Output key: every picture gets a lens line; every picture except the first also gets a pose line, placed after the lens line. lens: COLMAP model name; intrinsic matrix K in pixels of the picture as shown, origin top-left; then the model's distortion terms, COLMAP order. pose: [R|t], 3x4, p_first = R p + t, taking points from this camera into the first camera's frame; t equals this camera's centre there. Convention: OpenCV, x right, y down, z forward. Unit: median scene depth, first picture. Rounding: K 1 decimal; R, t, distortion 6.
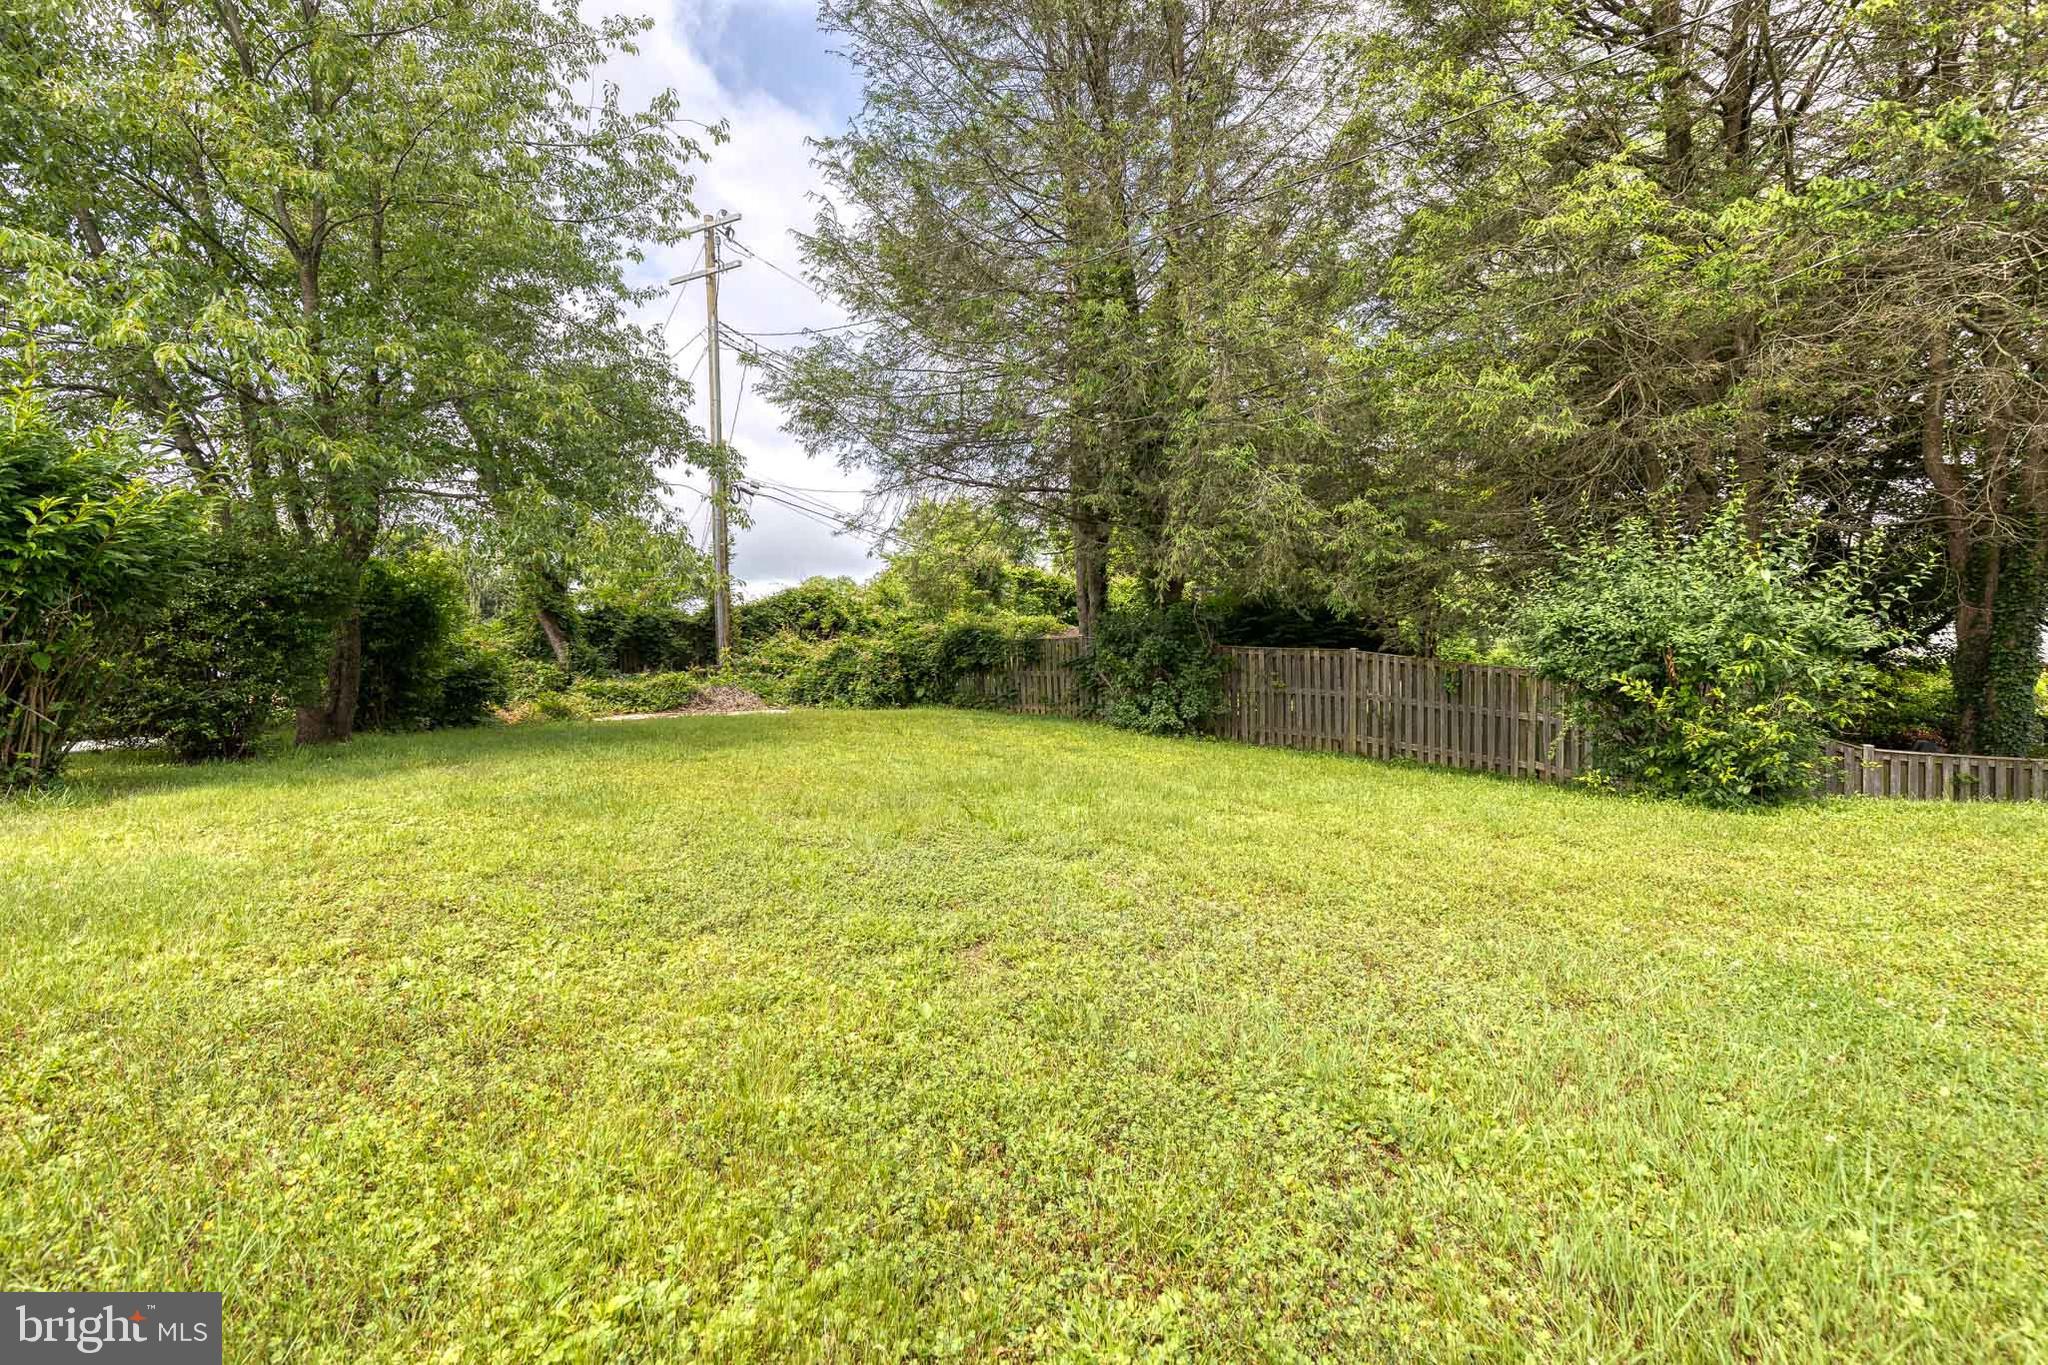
lens RADIAL K [[935.2, 0, 1025.3], [0, 935.2, 675.5], [0, 0, 1]] dist [0.014890, -0.002275]
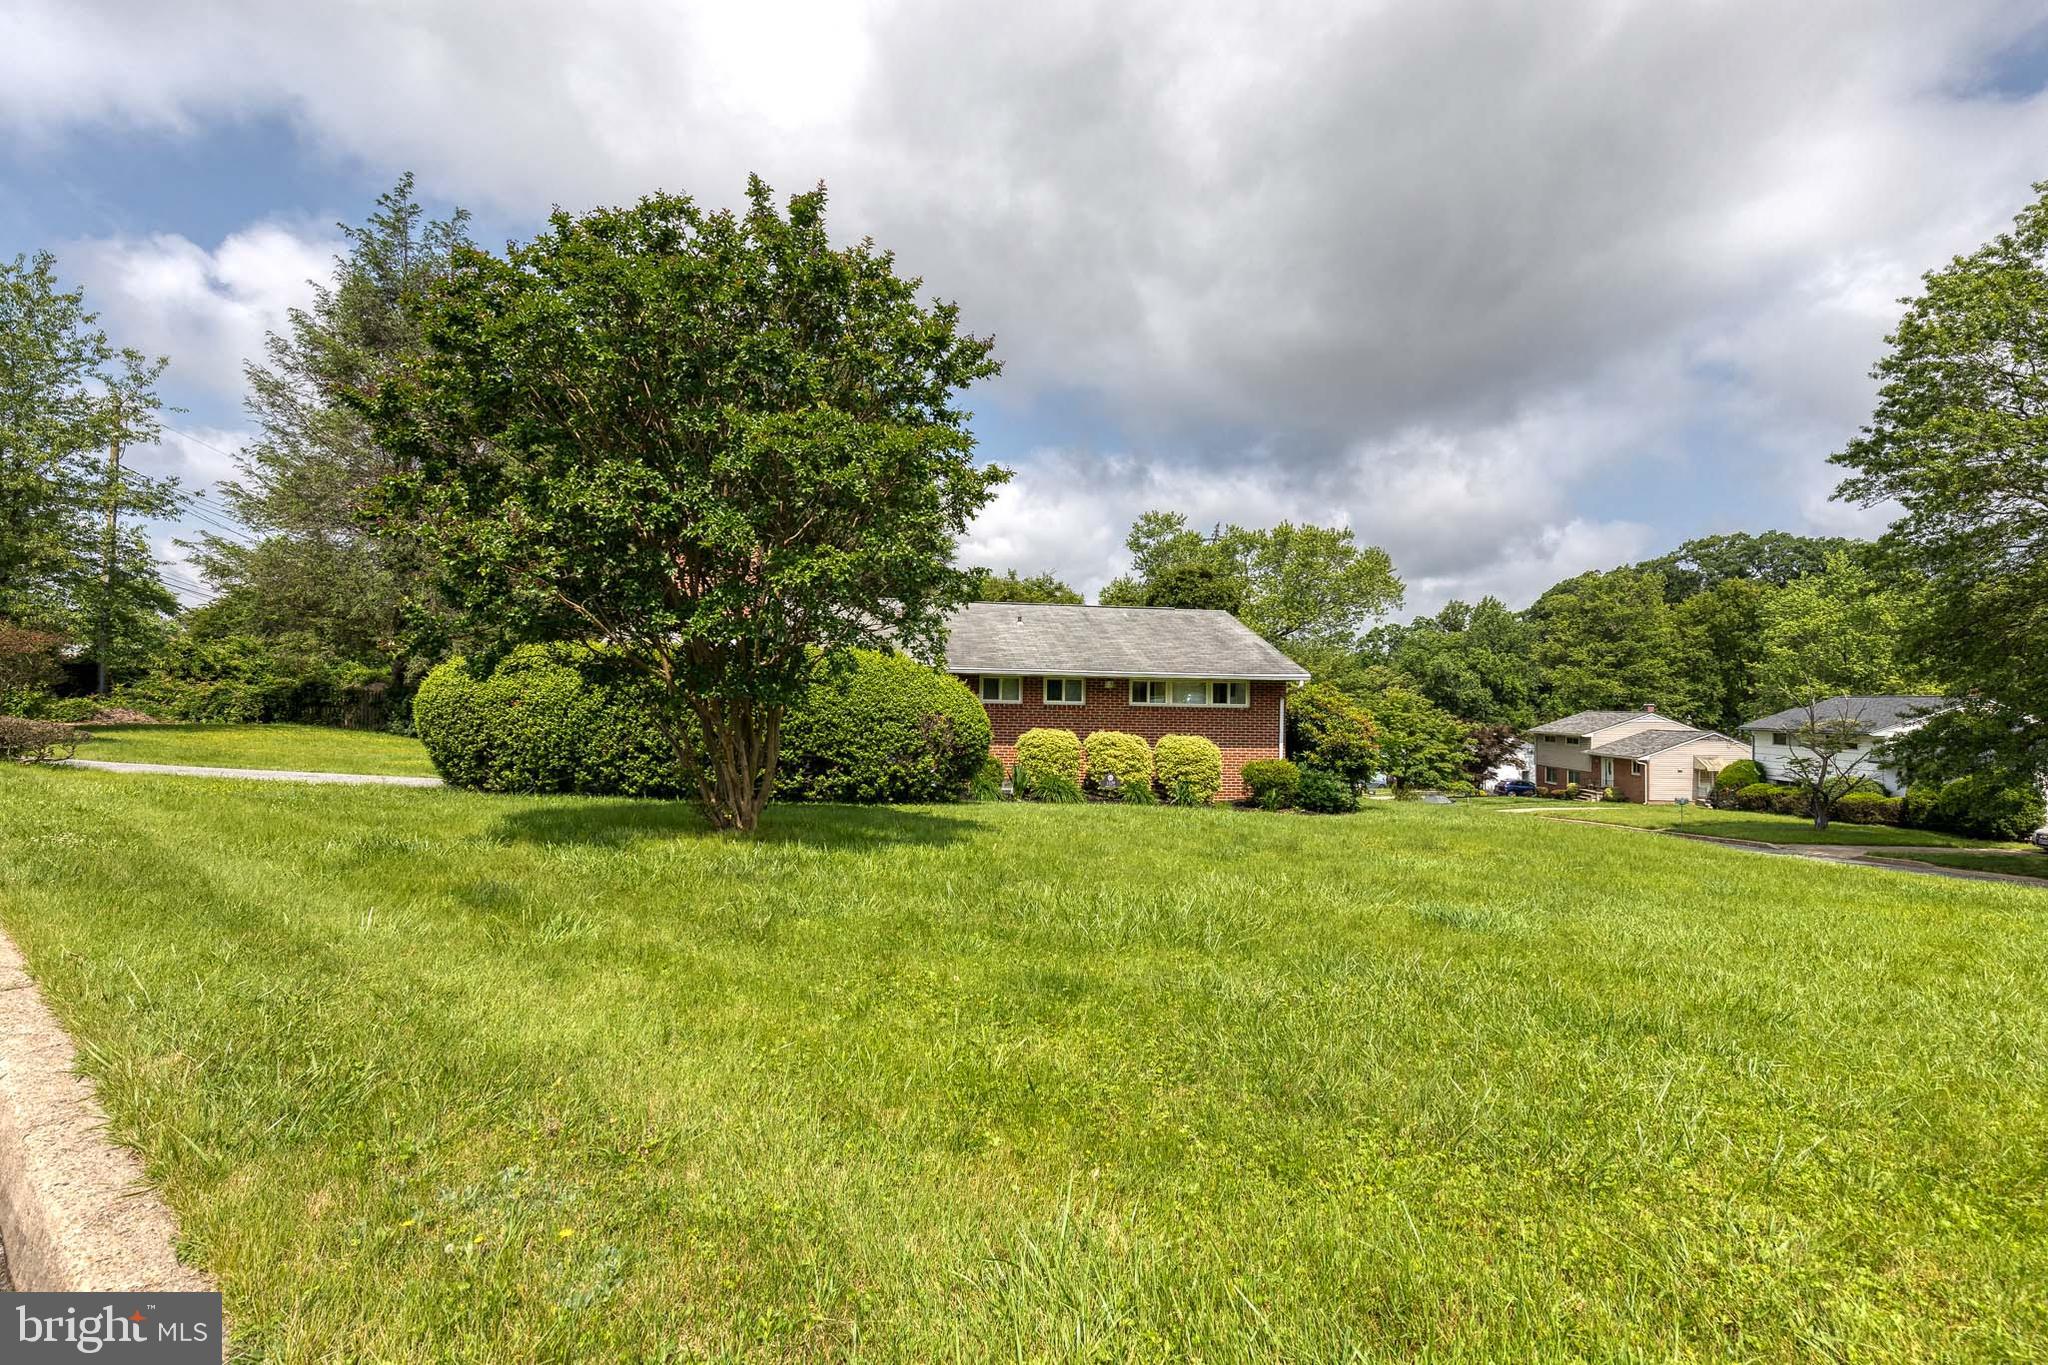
lens RADIAL K [[935.2, 0, 1018.7], [0, 935.2, 681.2], [0, 0, 1]] dist [0.014890, -0.002275]
pose [[0.843726, 0.059804, 0.533433, 0.124924], [-0.034886, 0.997783, -0.056683, 0.004681], [-0.535640, 0.029216, 0.843941, -1.348337]]
